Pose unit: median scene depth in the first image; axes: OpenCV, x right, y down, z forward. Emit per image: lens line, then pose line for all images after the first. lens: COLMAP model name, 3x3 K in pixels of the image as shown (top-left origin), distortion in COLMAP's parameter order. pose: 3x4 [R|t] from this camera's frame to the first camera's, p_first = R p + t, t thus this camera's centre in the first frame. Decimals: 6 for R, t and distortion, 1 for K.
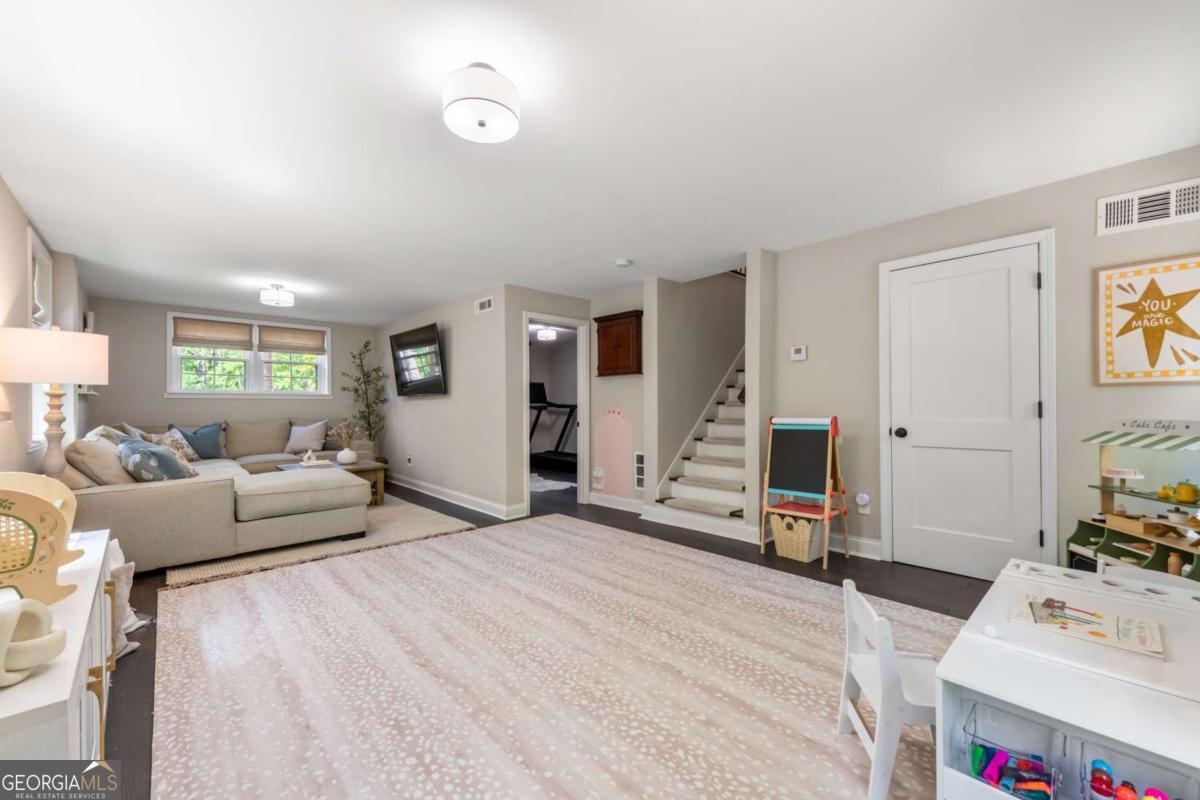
lens RADIAL K [[471.4, 0, 594.6], [0, 471.4, 402.7], [0, 0, 1]] dist [0.009894, -0.000006]
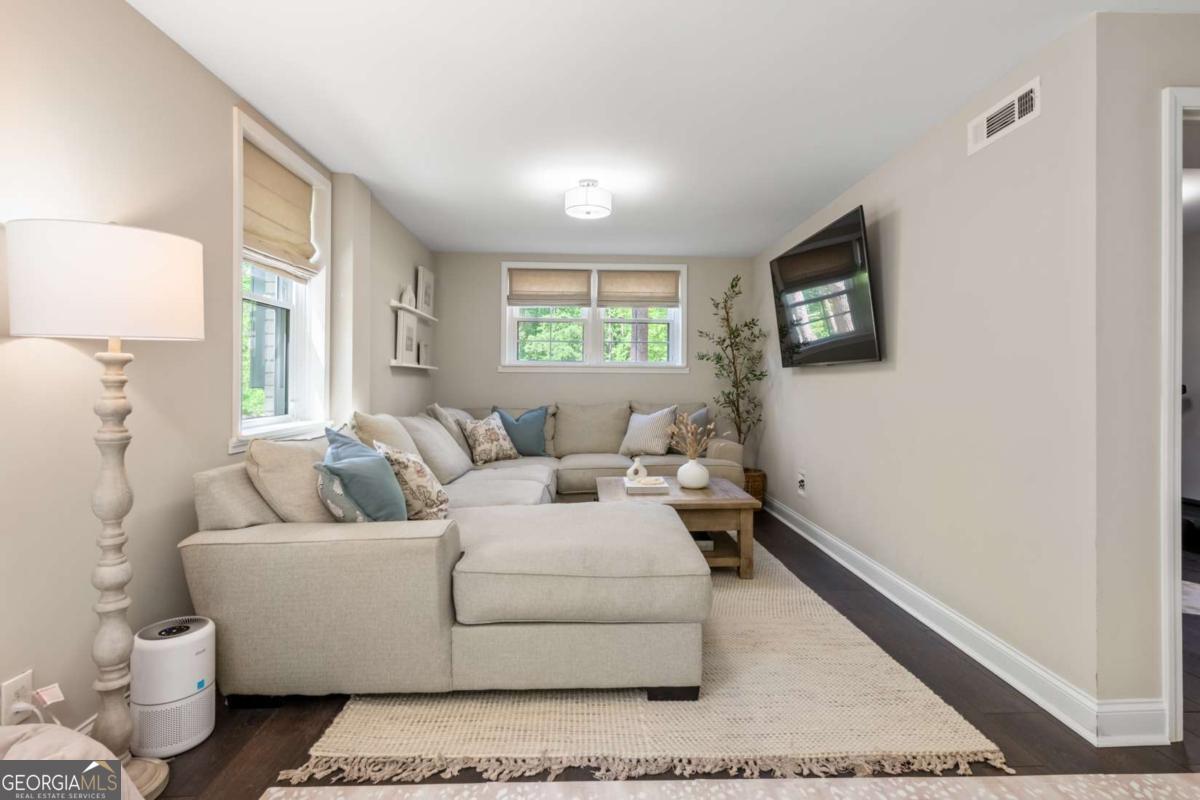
lens RADIAL K [[598.5, 0, 598.8], [0, 598.5, 387.6], [0, 0, 1]] dist [0.013302, 0.000111]
pose [[0.764502, 0.012157, -0.644507, -0.131732], [-0.003018, 0.999879, 0.015280, 0.000071], [0.644615, -0.009736, 0.764446, 0.332495]]
